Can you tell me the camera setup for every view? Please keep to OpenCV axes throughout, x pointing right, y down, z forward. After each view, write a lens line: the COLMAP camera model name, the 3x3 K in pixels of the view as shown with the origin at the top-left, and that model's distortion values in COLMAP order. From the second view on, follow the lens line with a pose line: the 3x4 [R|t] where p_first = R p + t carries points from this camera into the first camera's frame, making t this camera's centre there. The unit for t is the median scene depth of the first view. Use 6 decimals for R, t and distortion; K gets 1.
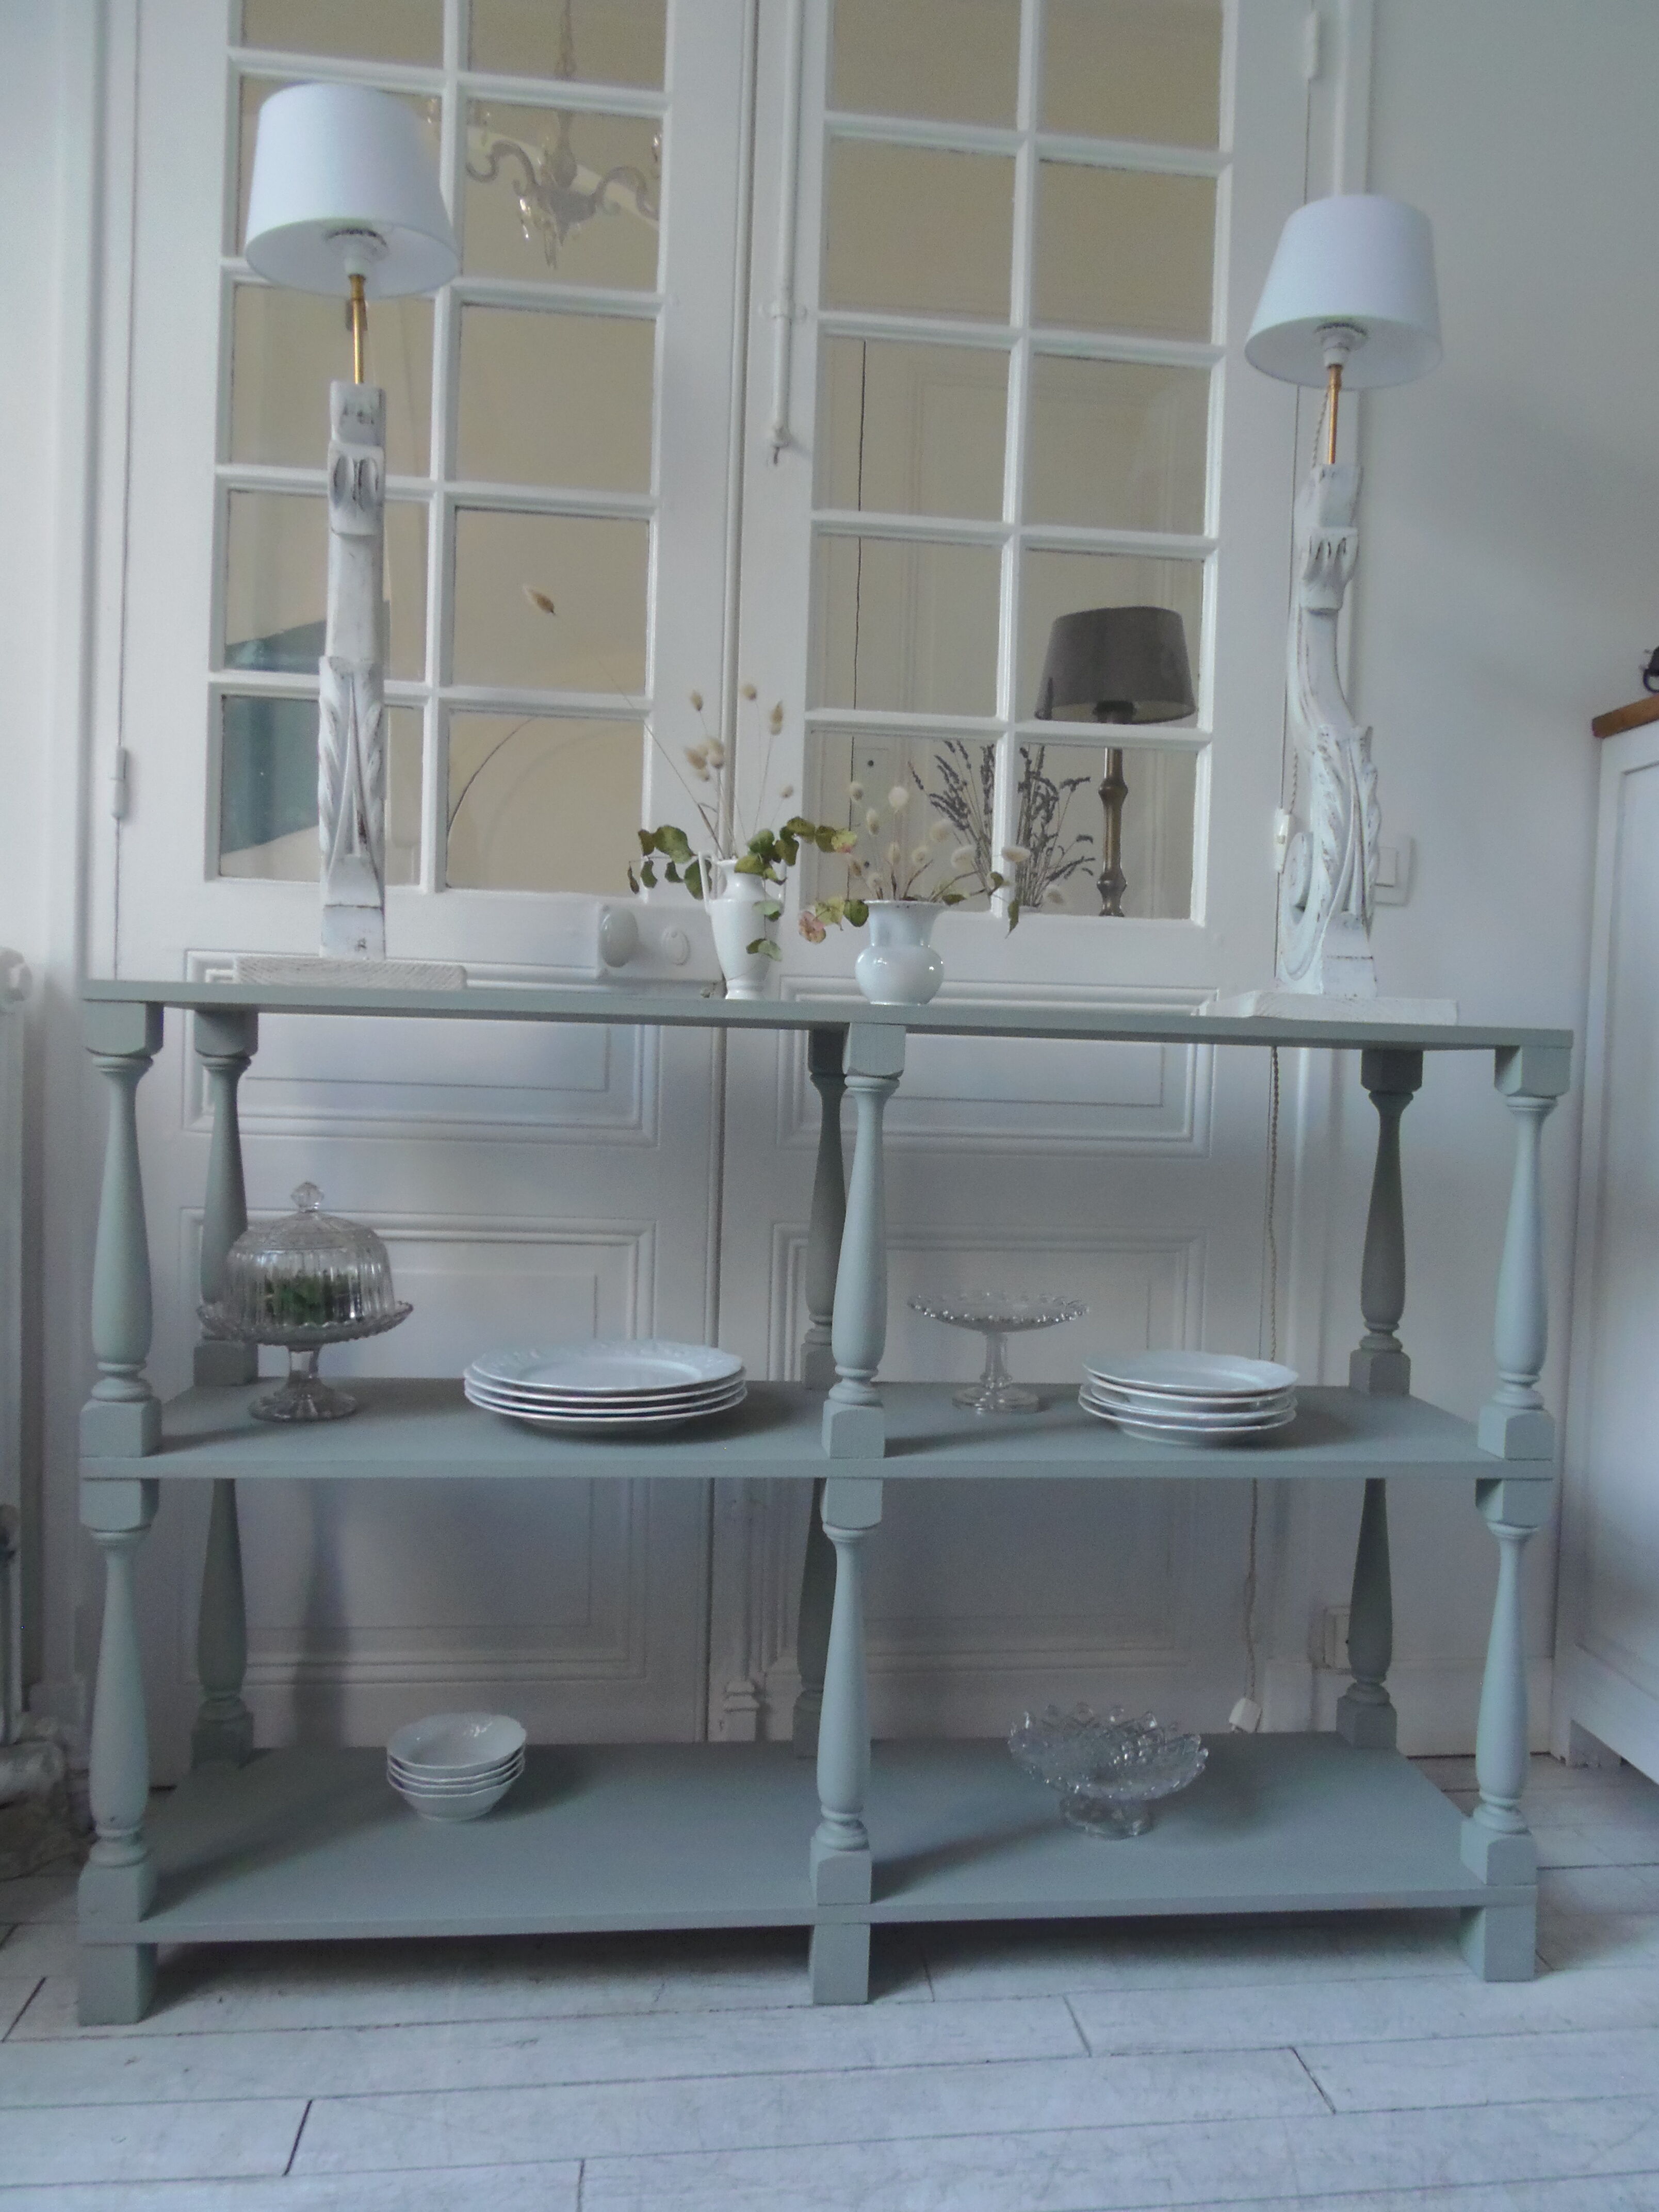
lens RADIAL K [[1629.5, 0, 868.4], [0, 1629.5, 1119.1], [0, 0, 1]] dist [-0.008911, -0.006044]
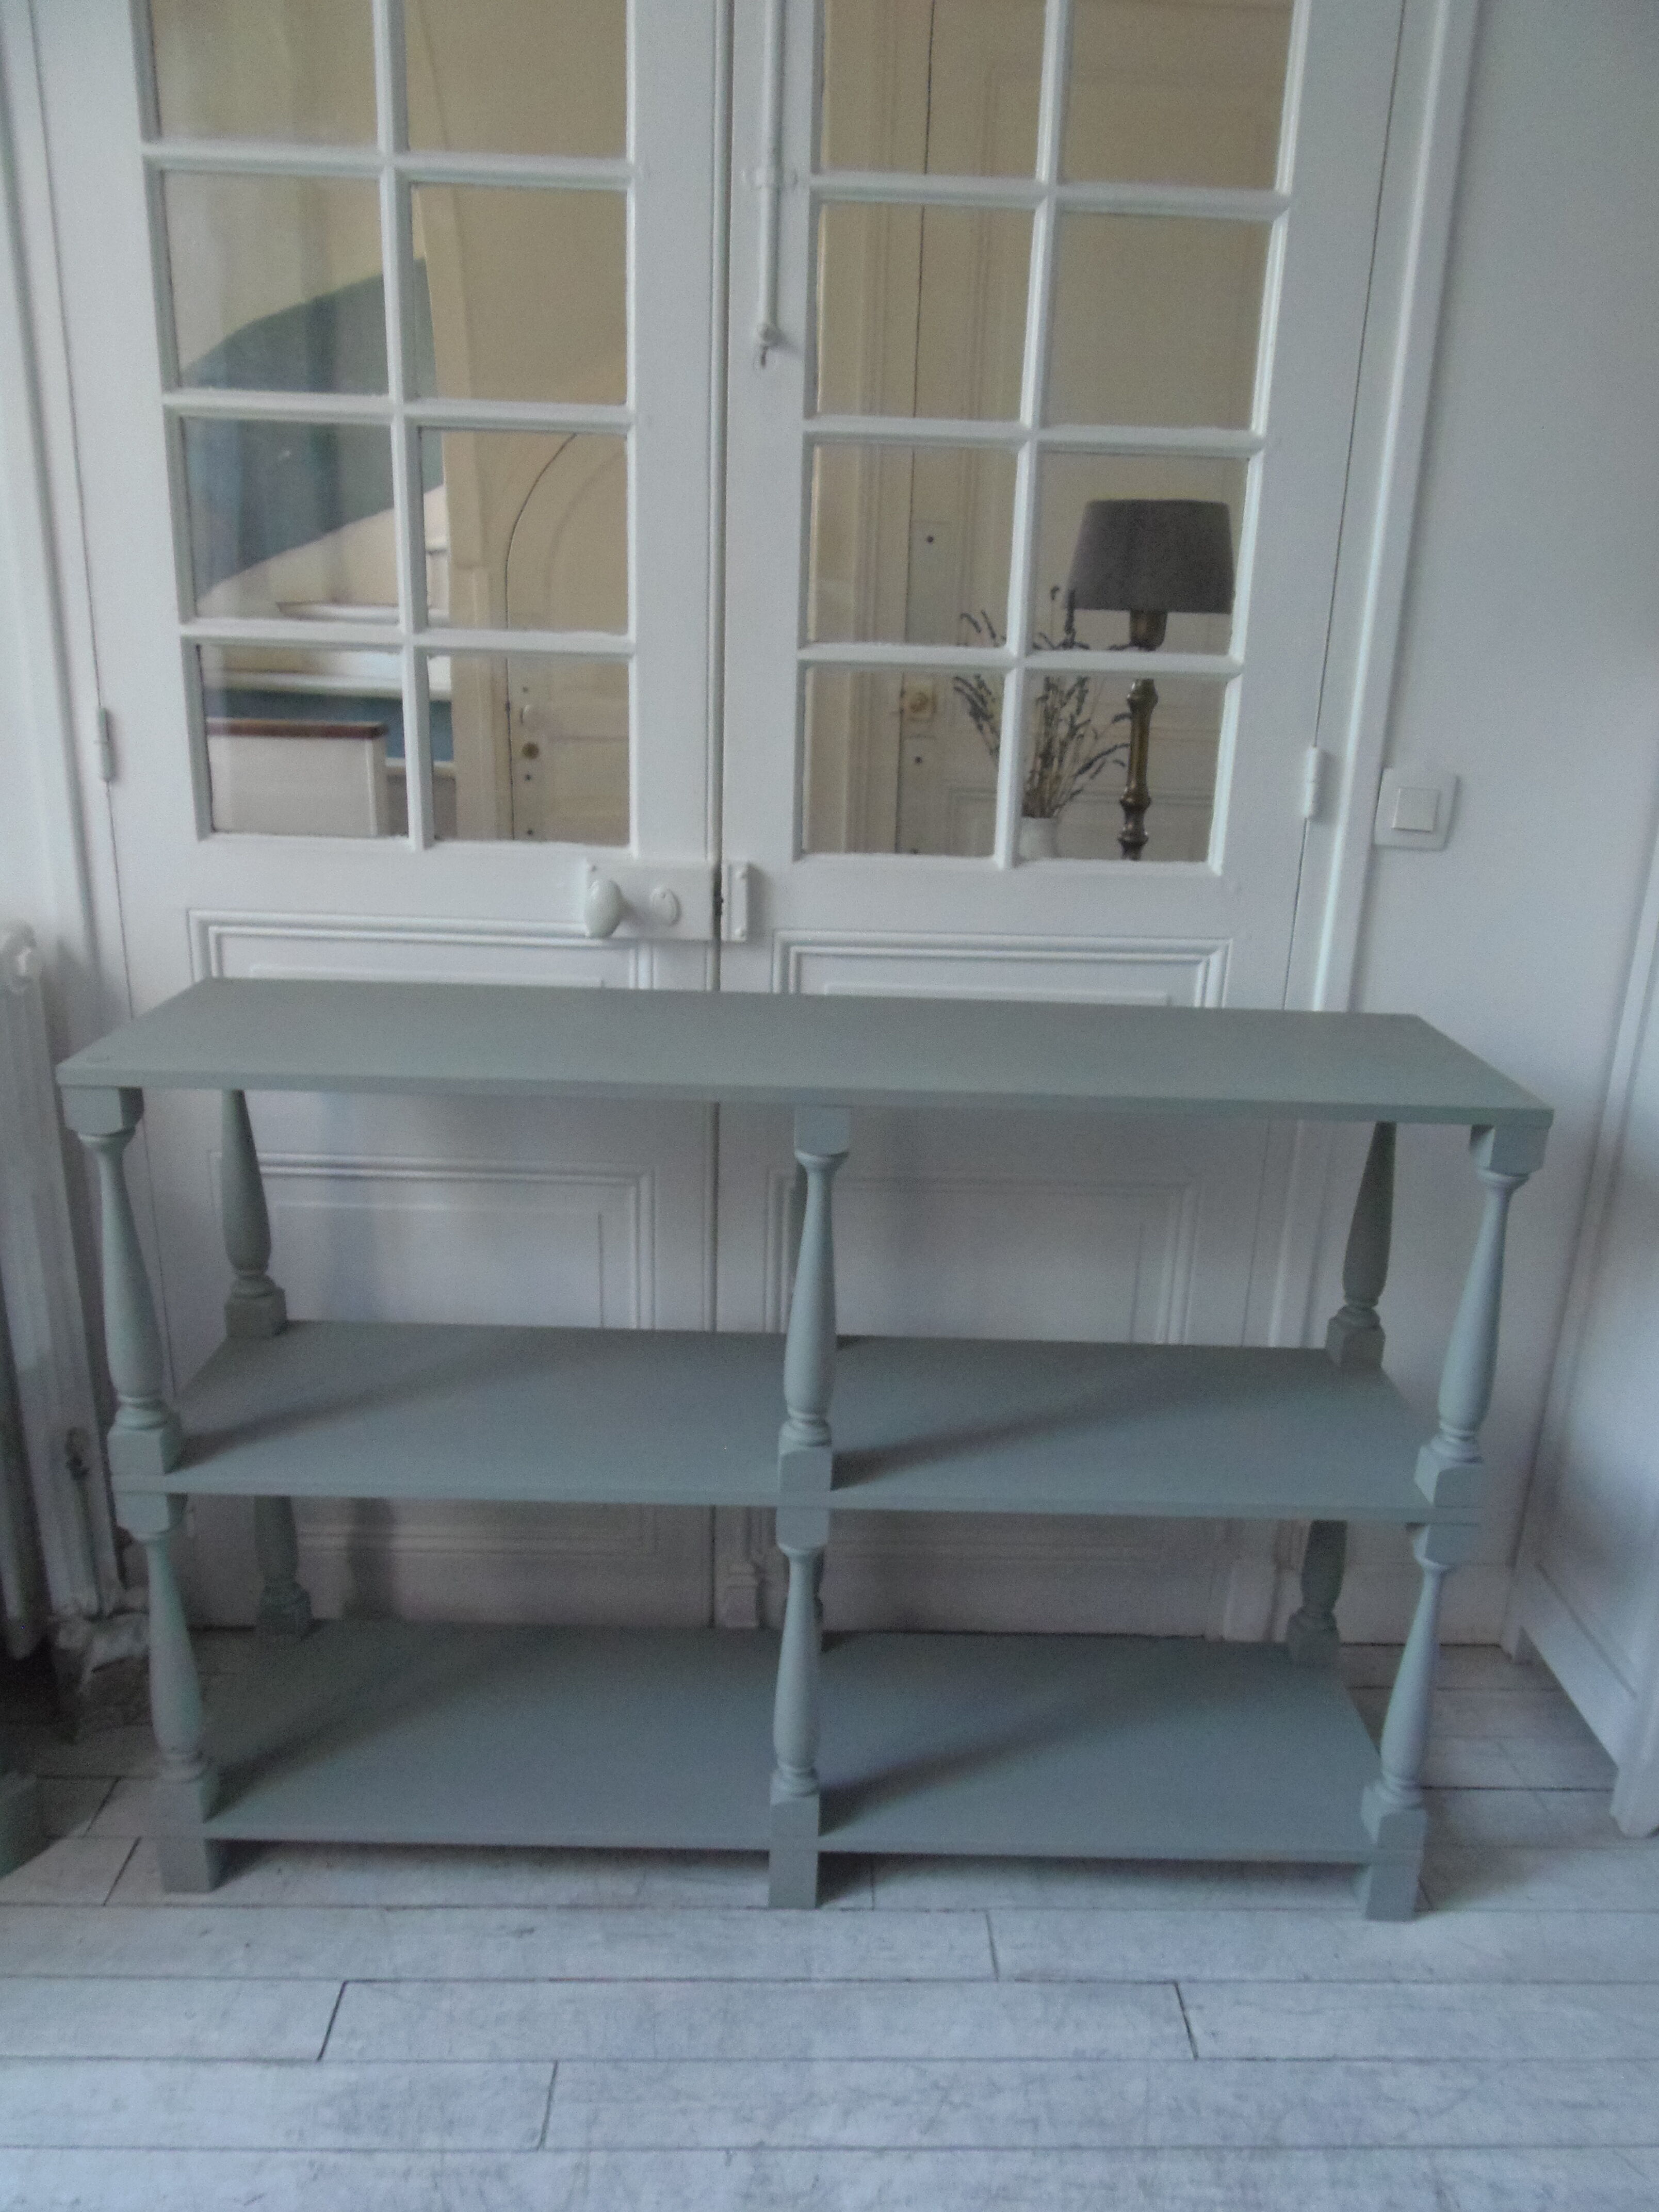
lens RADIAL K [[1629.5, 0, 844.5], [0, 1629.5, 1138.3], [0, 0, 1]] dist [-0.008911, -0.006044]
pose [[0.994949, 0.034100, -0.094412, 0.106108], [-0.006552, 0.960589, 0.277896, -0.296916], [0.100167, -0.275874, 0.955960, 0.035221]]
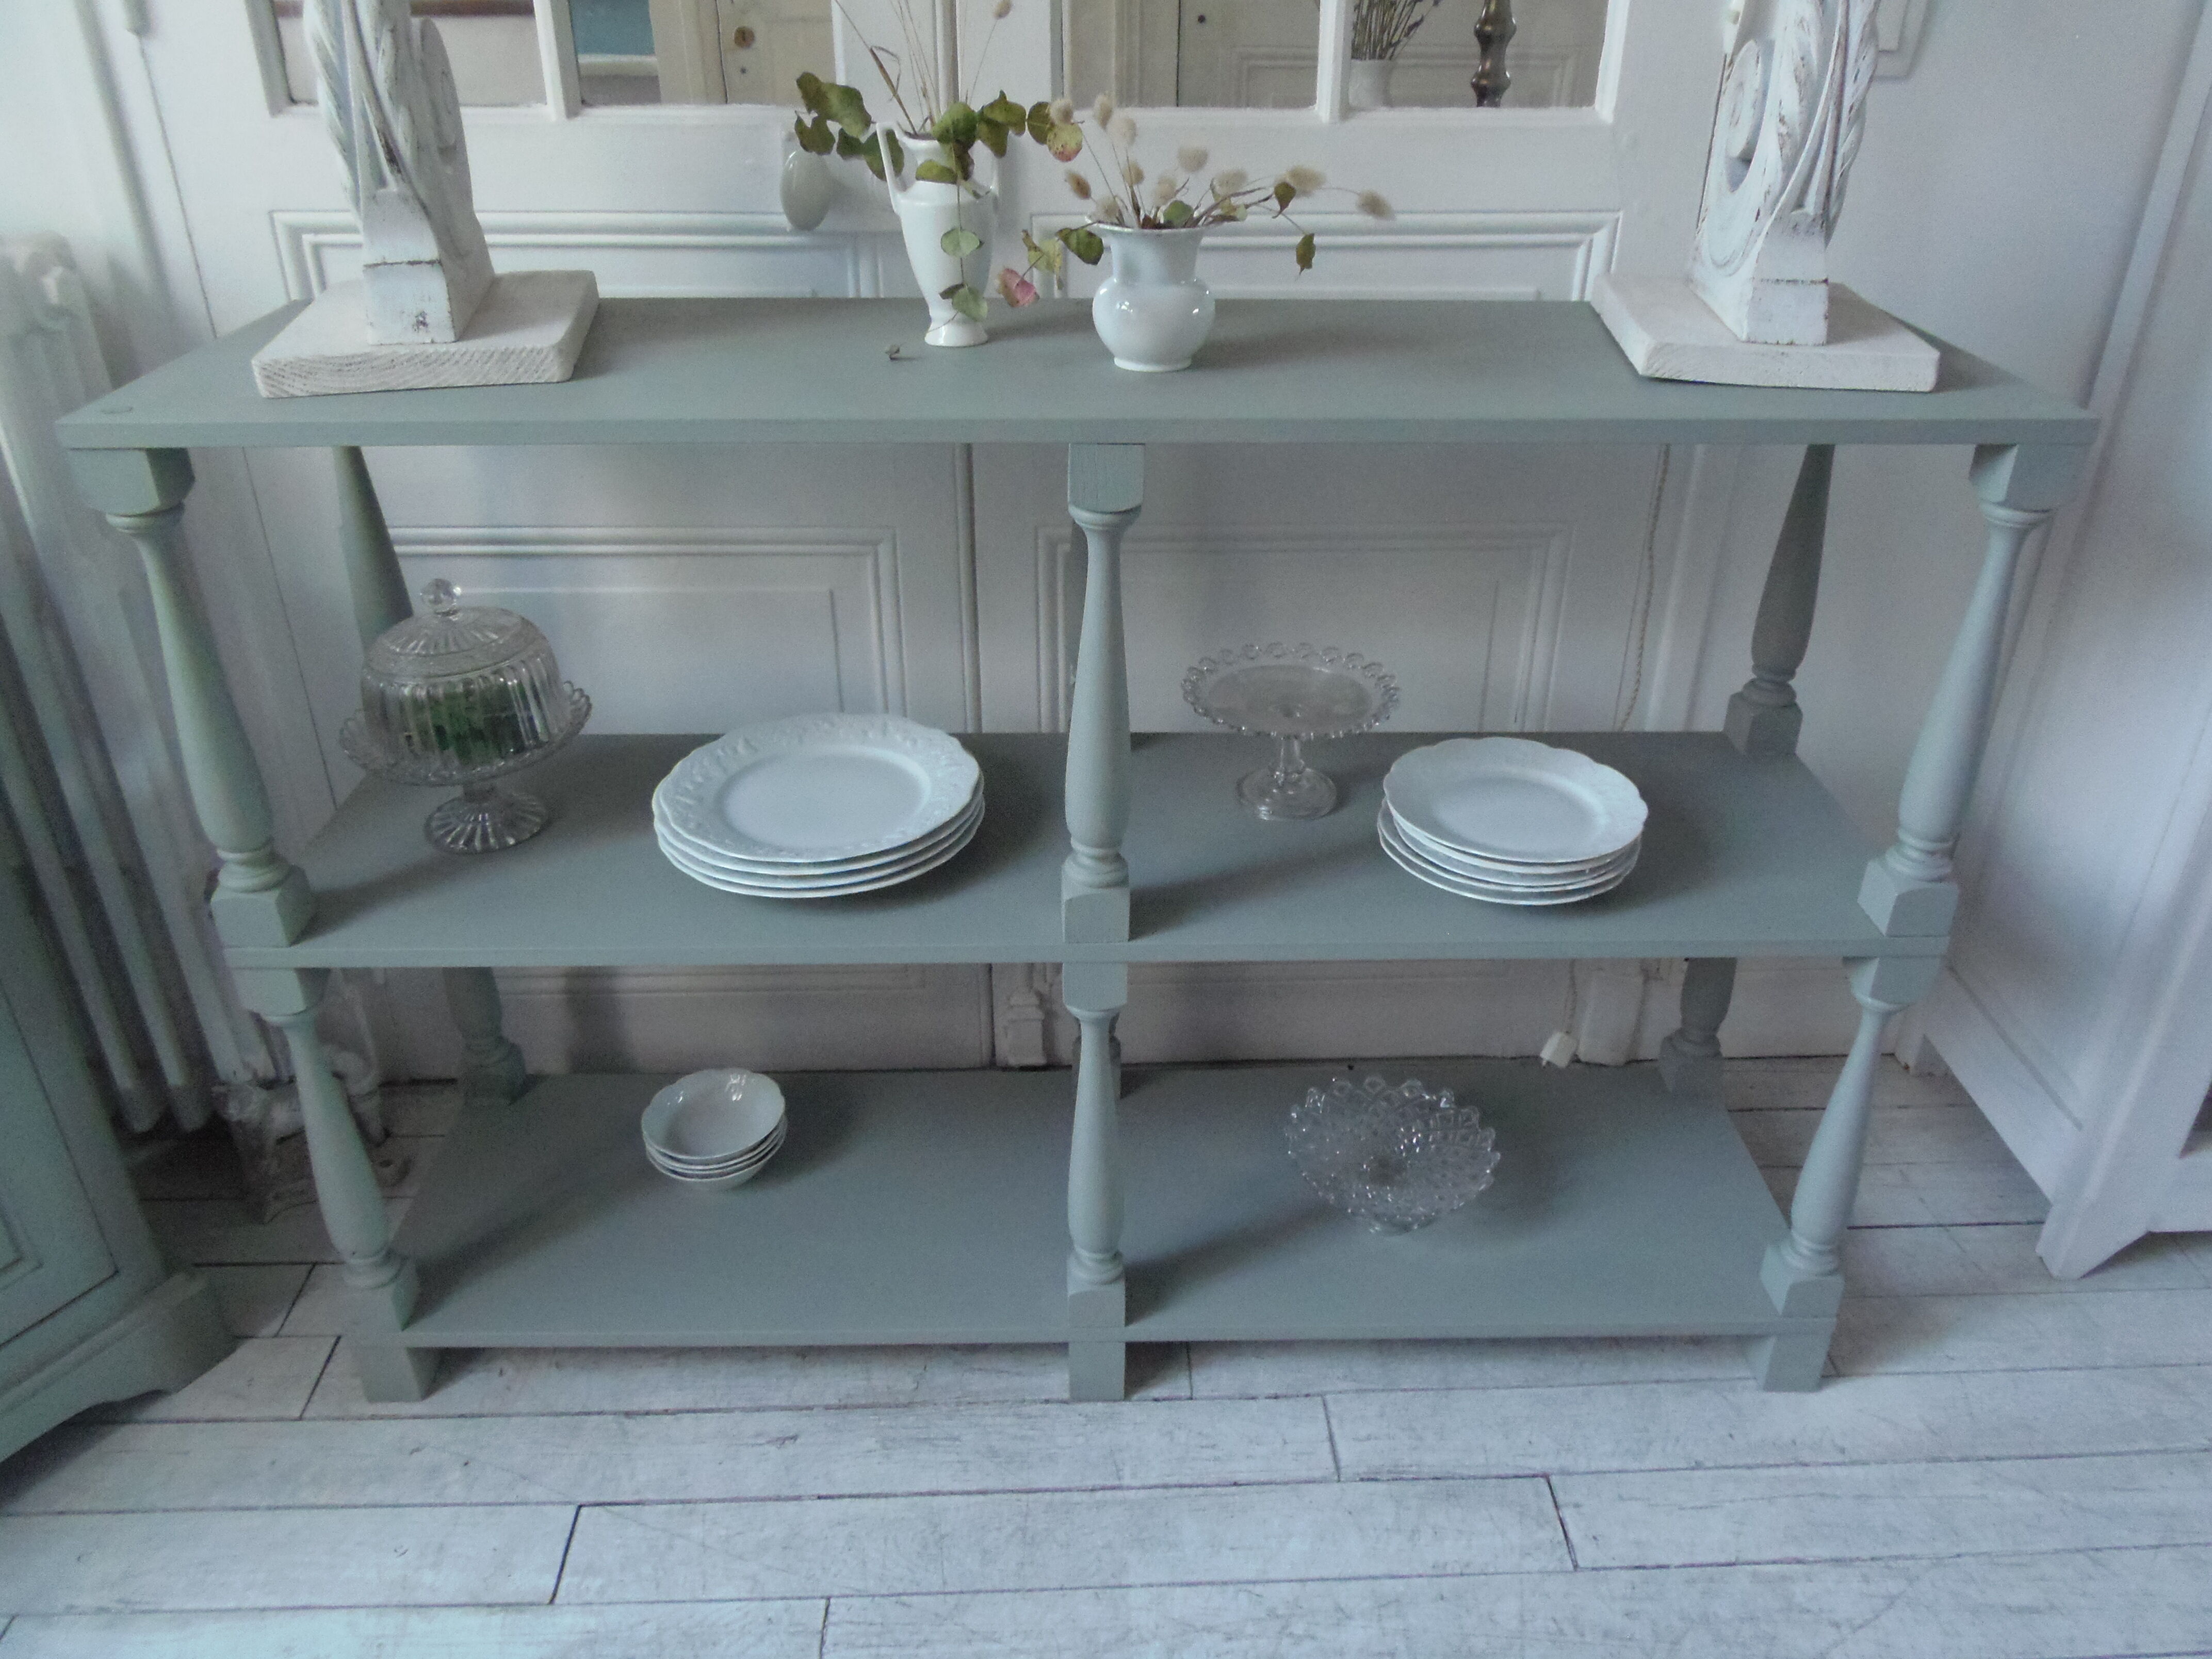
lens RADIAL K [[1629.5, 0, 1118.9], [0, 1629.5, 794.0], [0, 0, 1]] dist [-0.008911, -0.006044]
pose [[0.995571, 0.020840, -0.091676, 0.076645], [0.022583, 0.893565, 0.448366, -0.229690], [0.091262, -0.448451, 0.889136, 0.257997]]
